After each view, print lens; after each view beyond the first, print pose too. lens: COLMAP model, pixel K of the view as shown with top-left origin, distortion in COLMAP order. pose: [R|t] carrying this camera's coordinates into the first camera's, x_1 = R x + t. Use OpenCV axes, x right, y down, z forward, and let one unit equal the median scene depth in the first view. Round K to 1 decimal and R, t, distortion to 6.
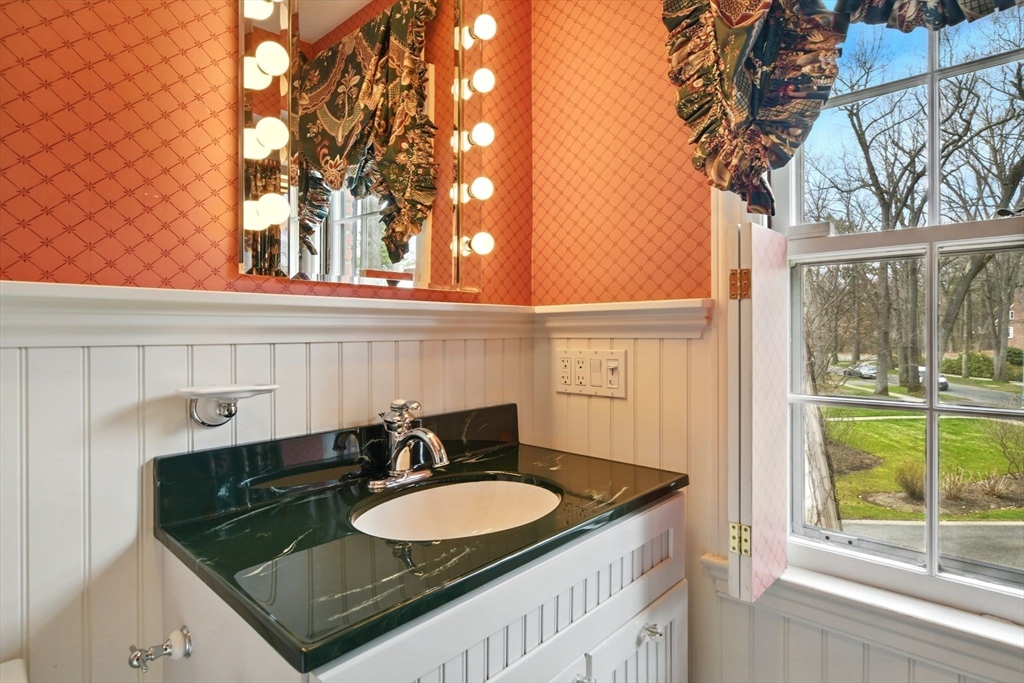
lens RADIAL K [[533.0, 0, 515.0], [0, 533.0, 337.7], [0, 0, 1]] dist [-0.006660, 0.000365]
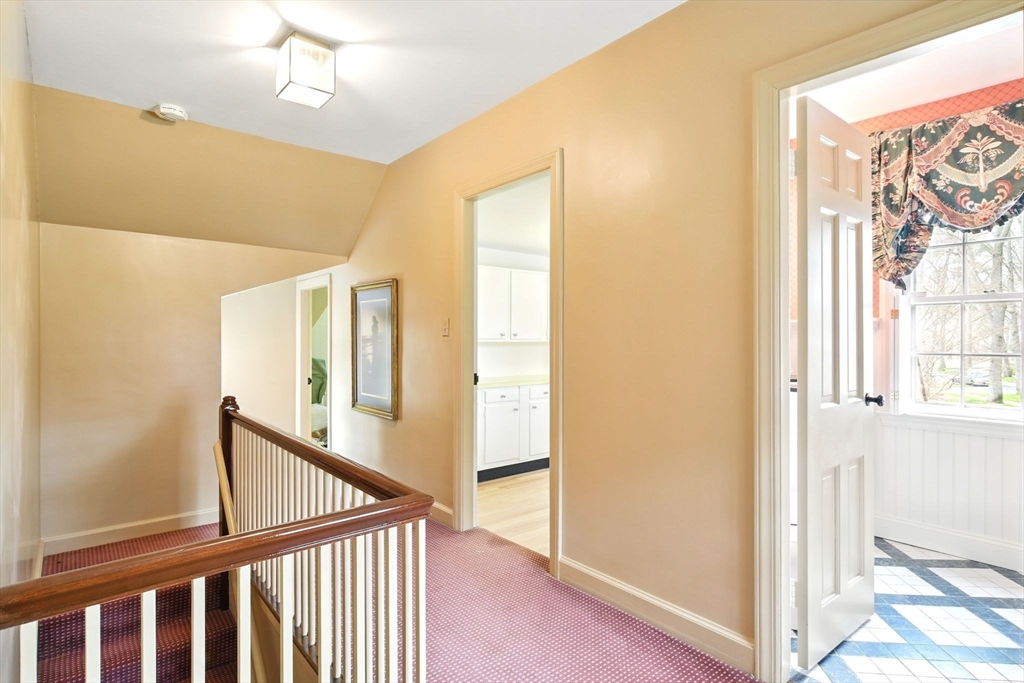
lens RADIAL K [[533.0, 0, 512.5], [0, 533.0, 339.5], [0, 0, 1]] dist [-0.006660, 0.000365]
pose [[0.990431, 0.005025, -0.137916, -1.258246], [-0.005305, 0.999985, -0.001661, 0.060662], [0.137906, 0.002376, 0.990443, -2.206158]]
